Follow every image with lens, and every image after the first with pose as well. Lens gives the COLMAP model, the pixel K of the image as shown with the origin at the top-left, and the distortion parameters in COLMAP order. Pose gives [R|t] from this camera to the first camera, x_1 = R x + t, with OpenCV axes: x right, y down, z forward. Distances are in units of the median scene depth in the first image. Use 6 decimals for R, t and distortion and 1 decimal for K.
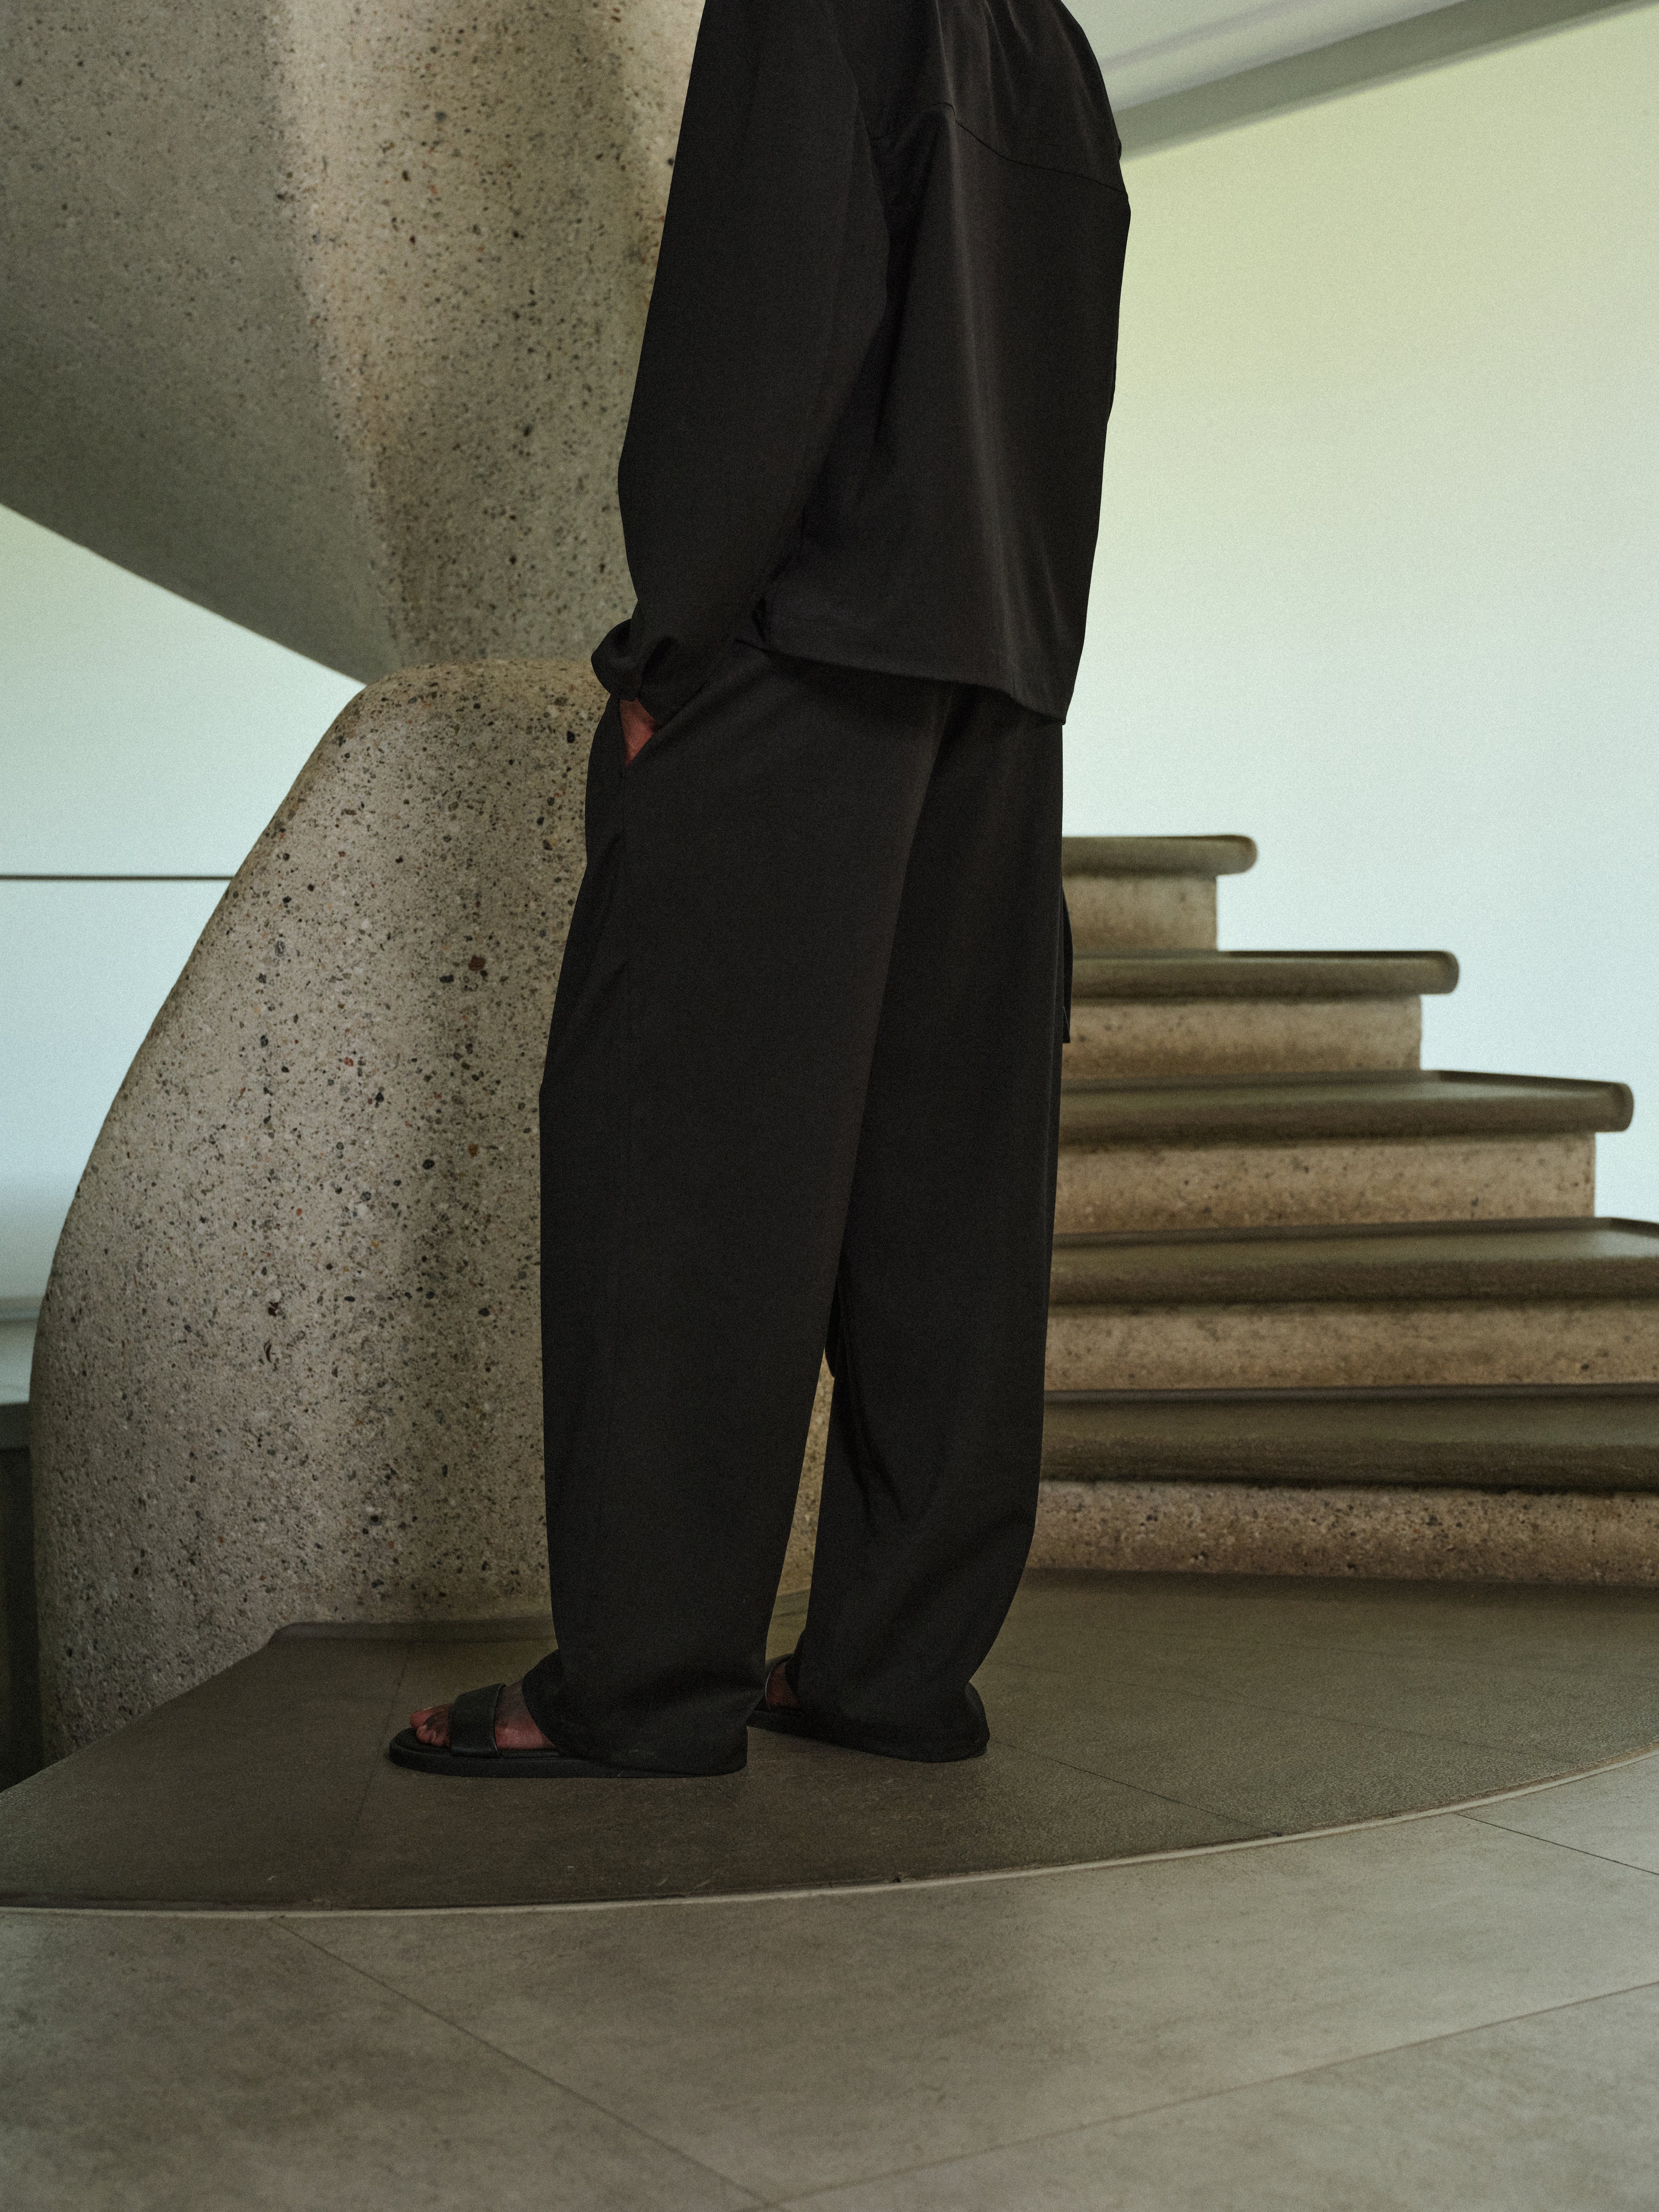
lens RADIAL K [[3411.0, 0, 829.5], [0, 3411.0, 1106.0], [0, 0, 1]] dist [-0.090830, 0.082011]
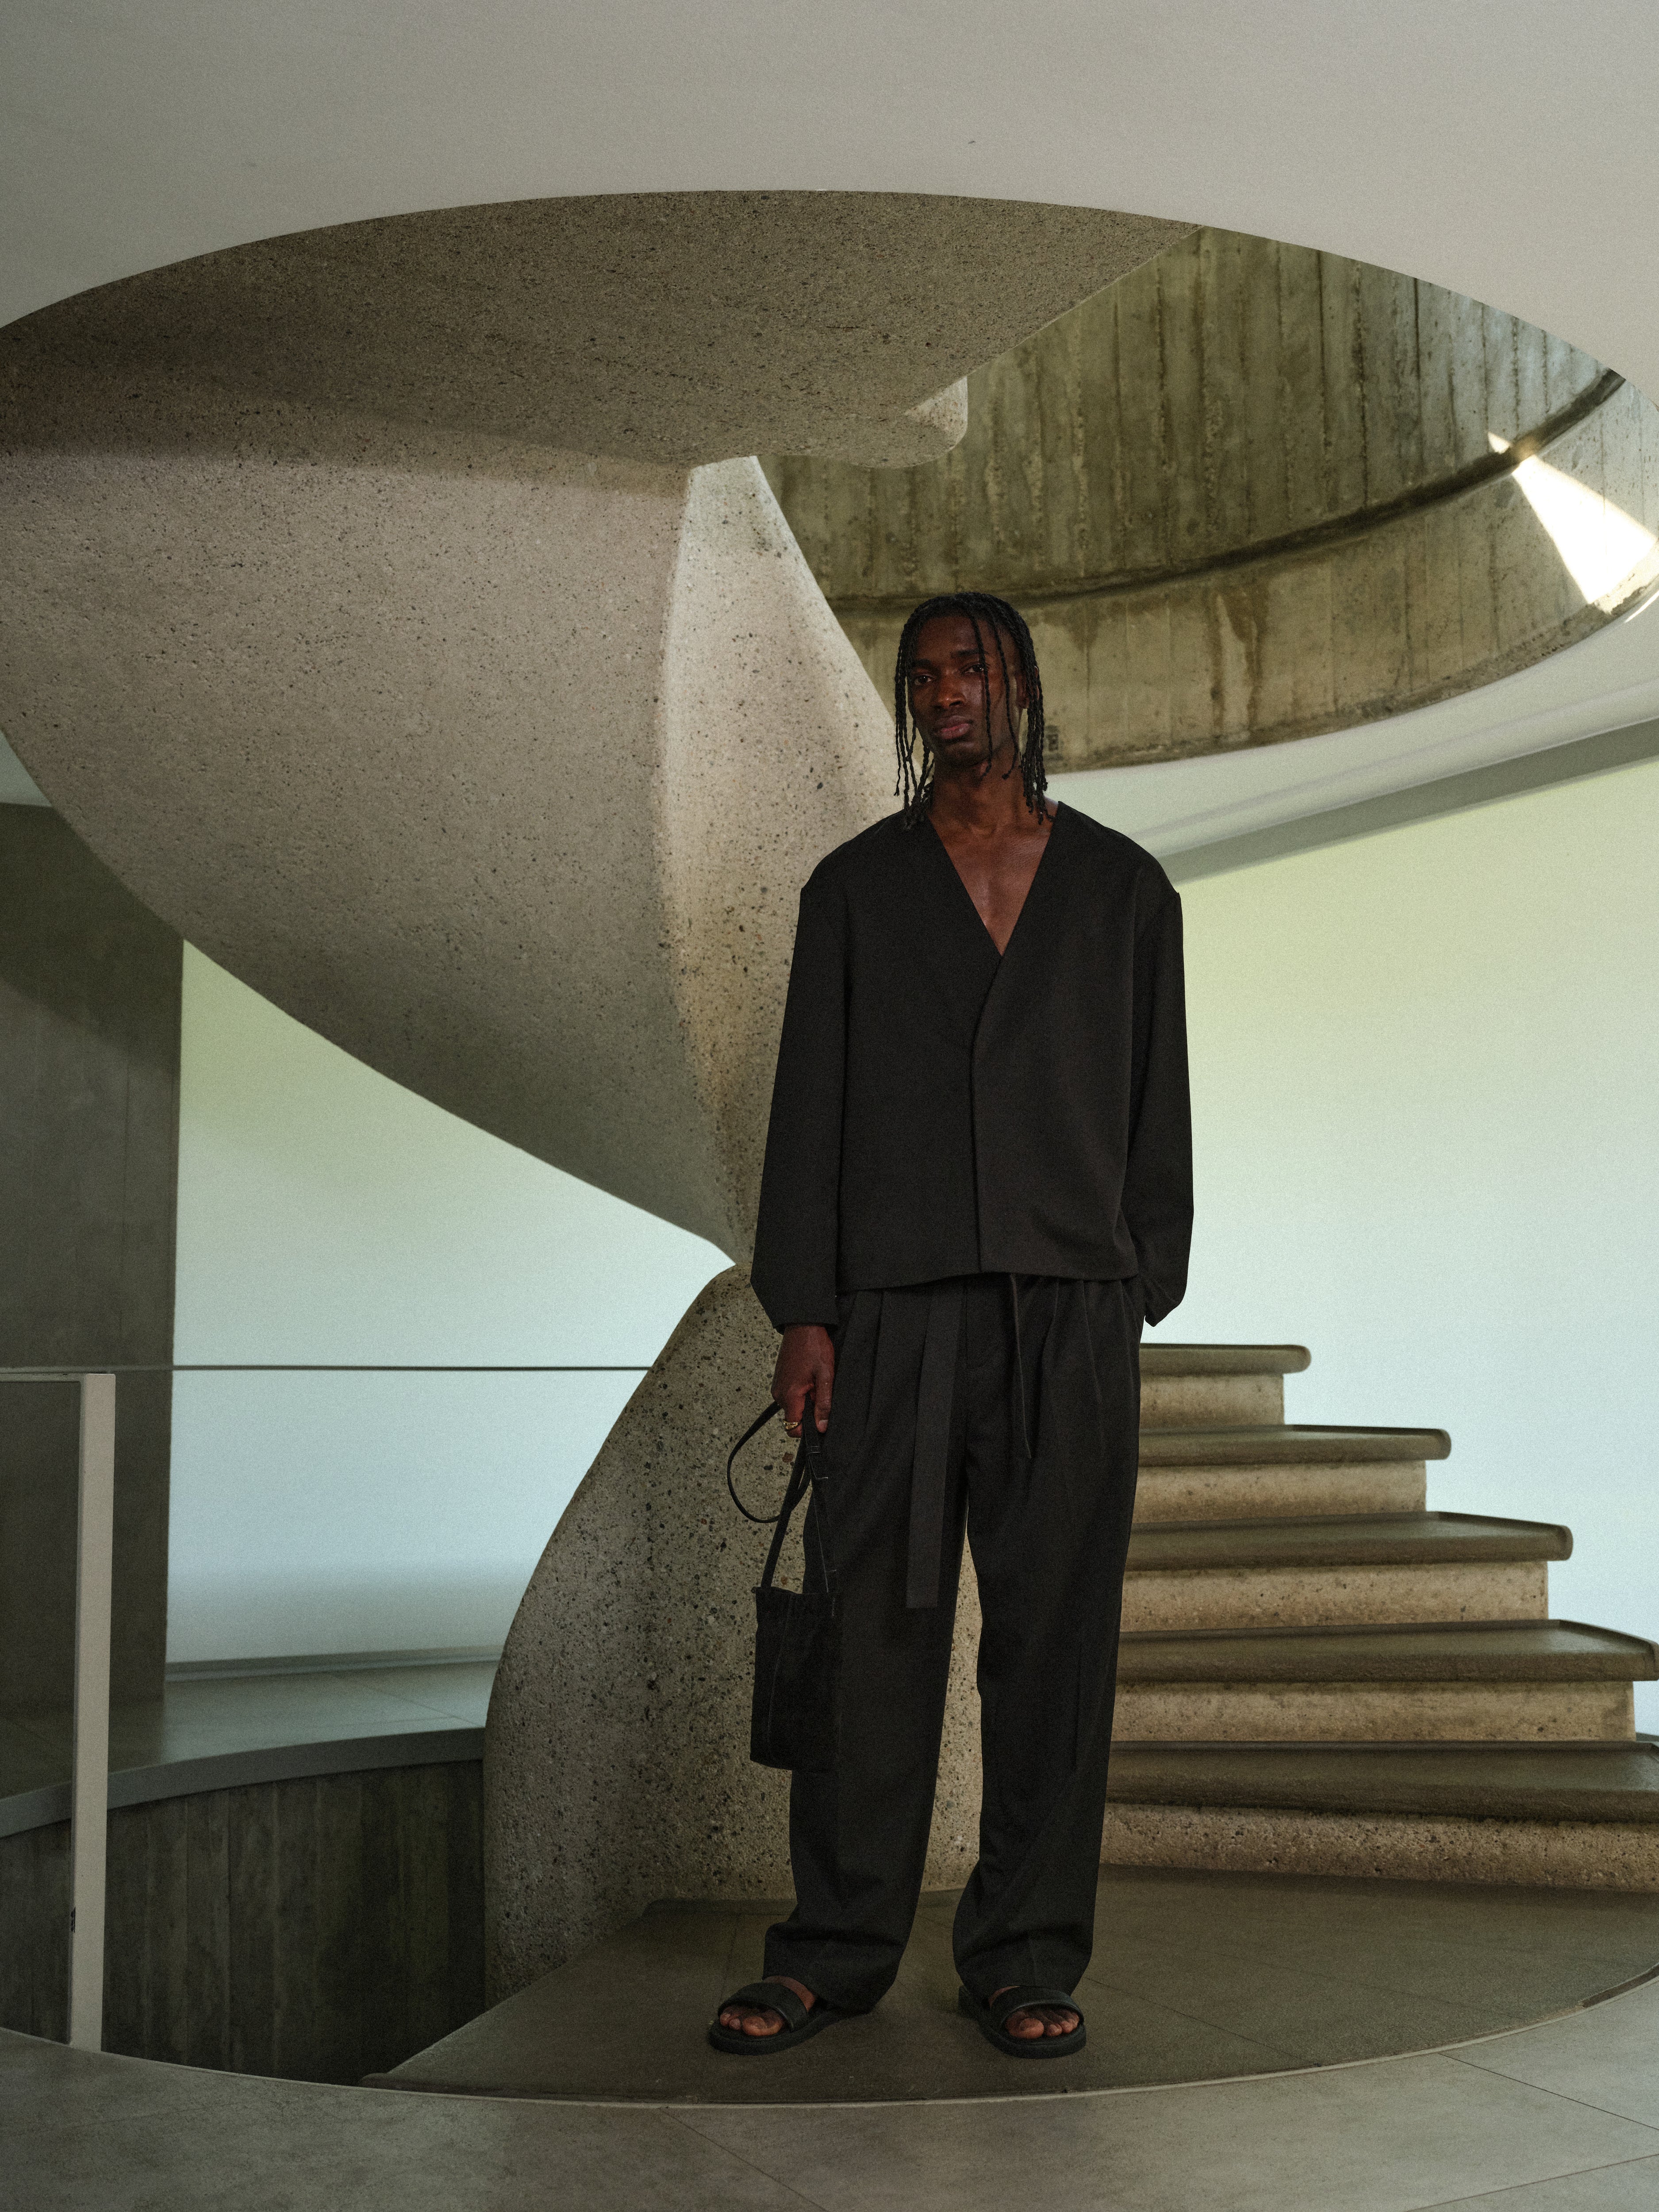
lens RADIAL K [[2509.8, 0, 829.5], [0, 2509.8, 1106.0], [0, 0, 1]] dist [-0.026626, -0.023383]
pose [[0.997287, -0.002667, -0.073566, -0.001288], [-0.007962, 0.989573, -0.143814, -0.033148], [0.073182, 0.144010, 0.986867, -0.123838]]
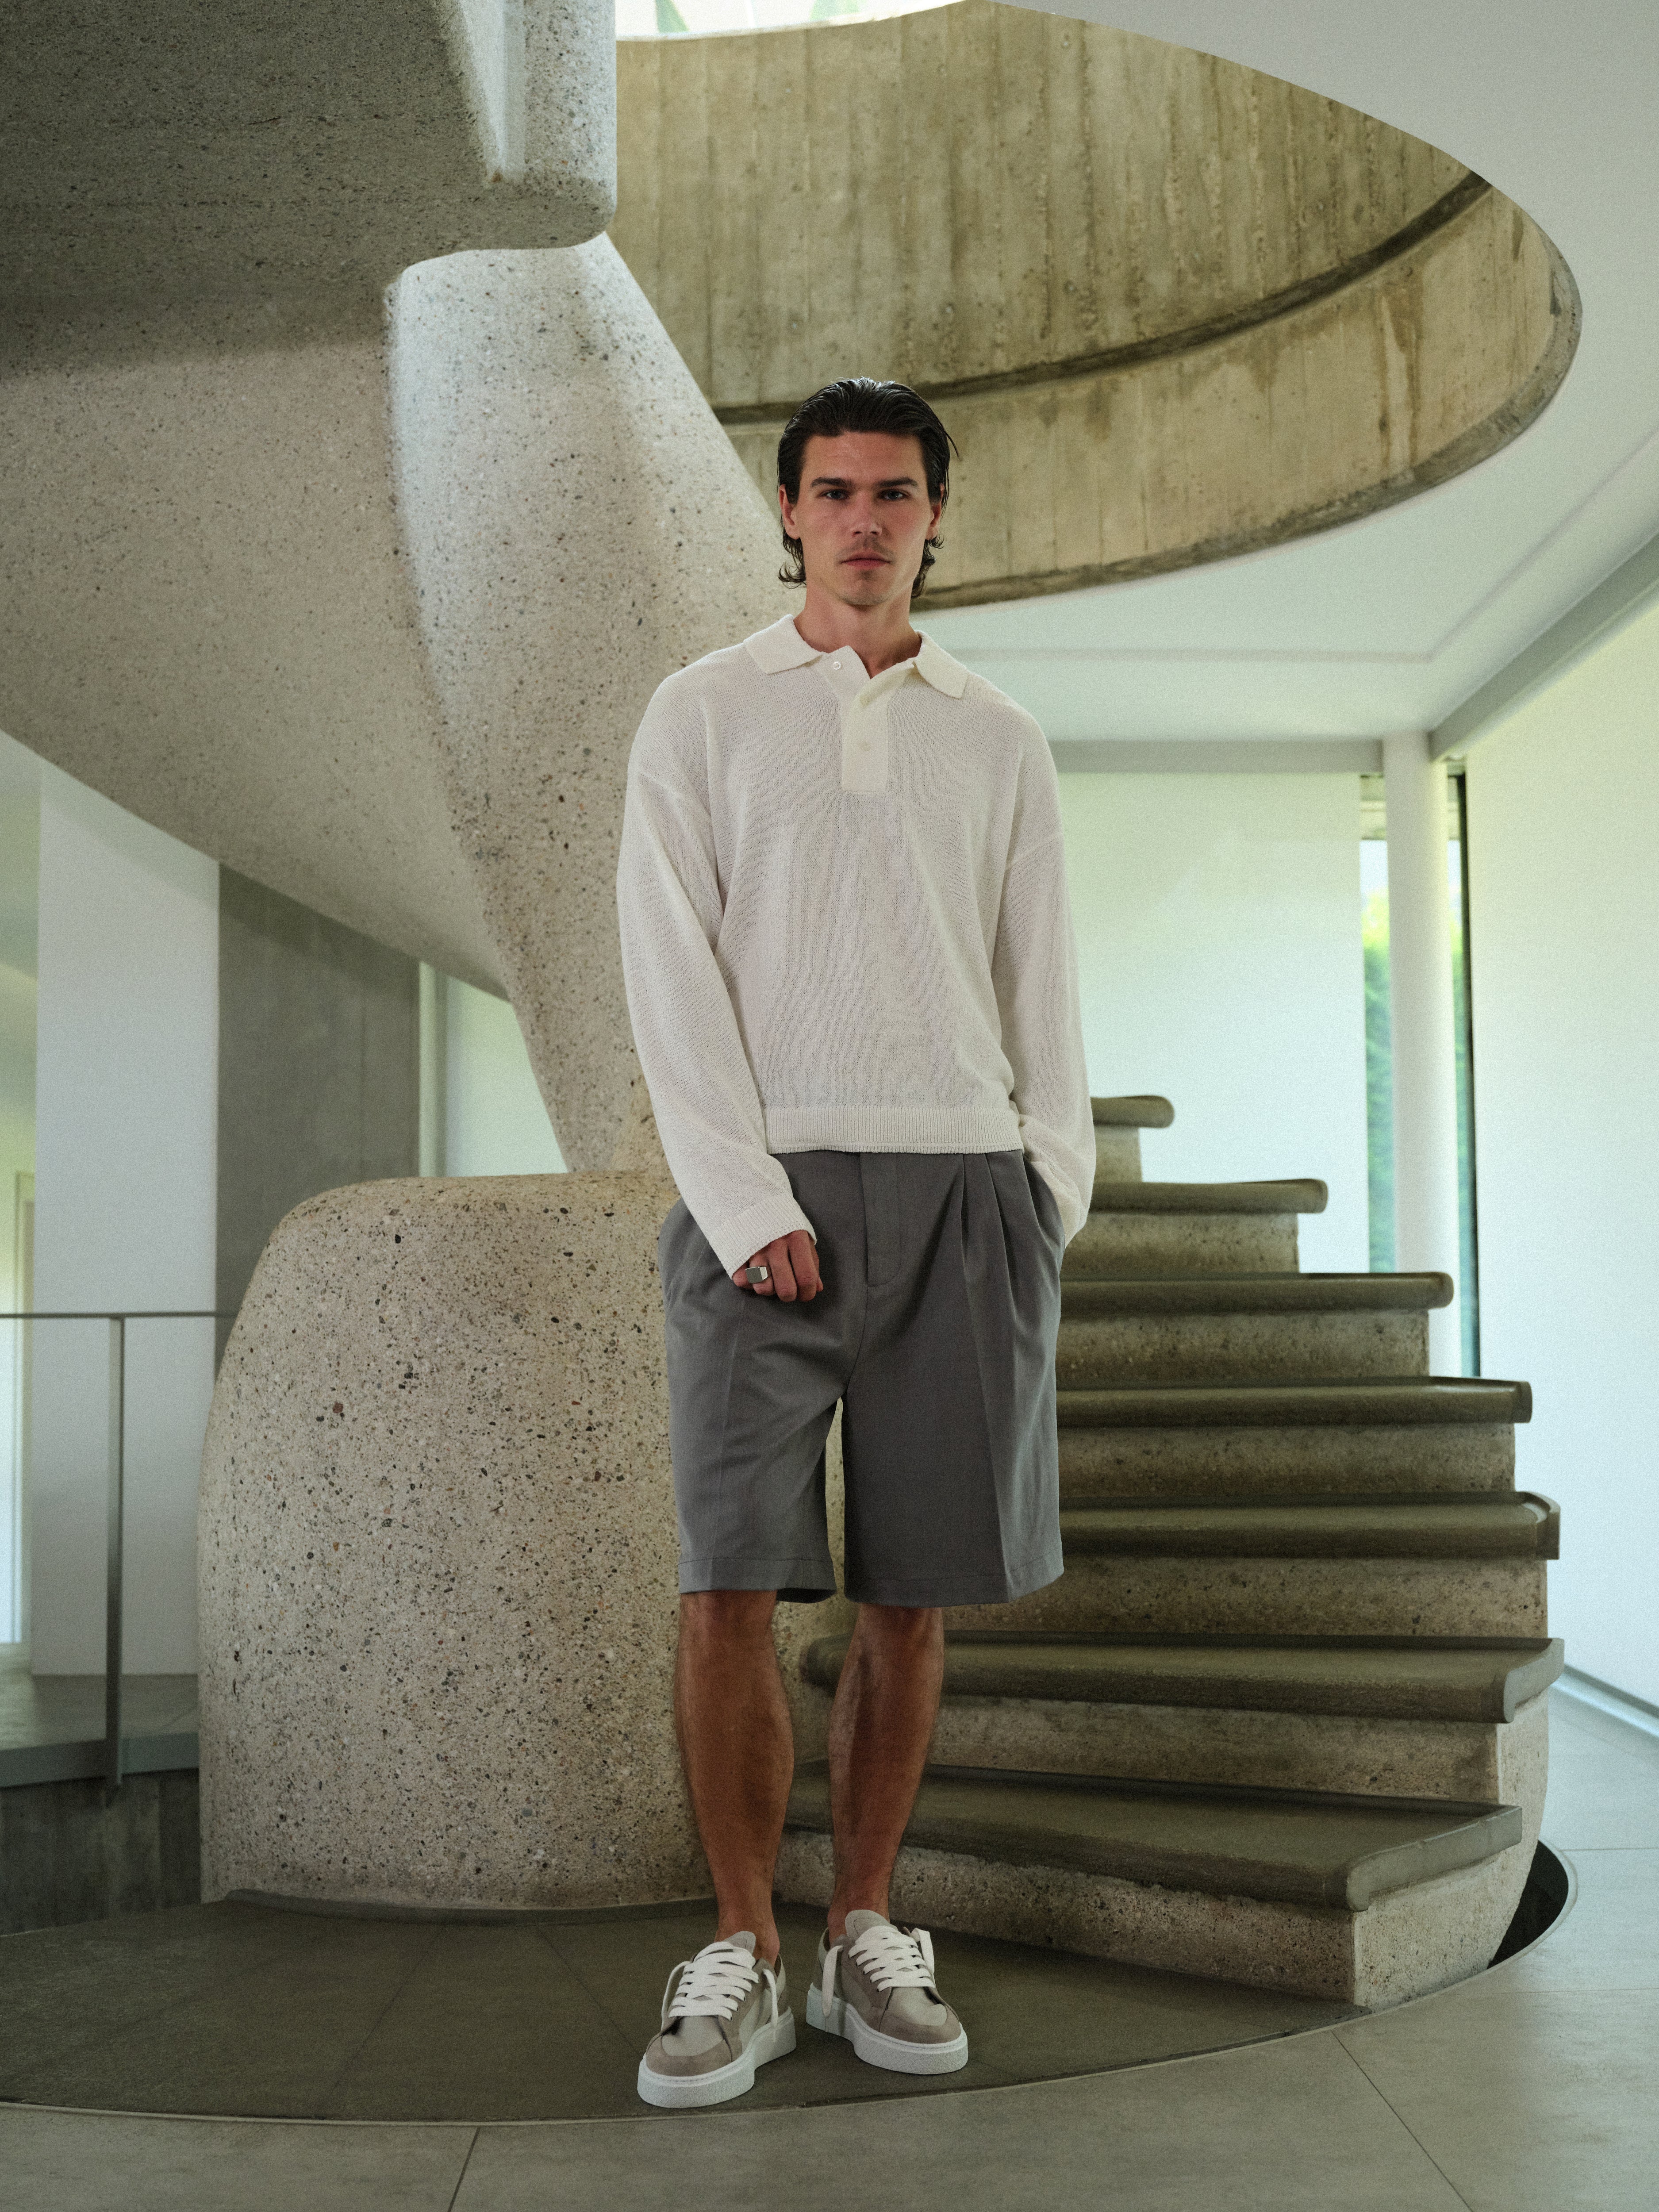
lens RADIAL K [[3021.2, 0, 879.8], [0, 3021.2, 1106.3], [0, 0, 1]] dist [-0.117210, 0.080319]
pose [[0.840562, -0.040573, -0.540195, 0.664684], [-0.018892, 0.994389, -0.104082, -0.037270], [0.541387, 0.097693, 0.835079, 0.100672]]
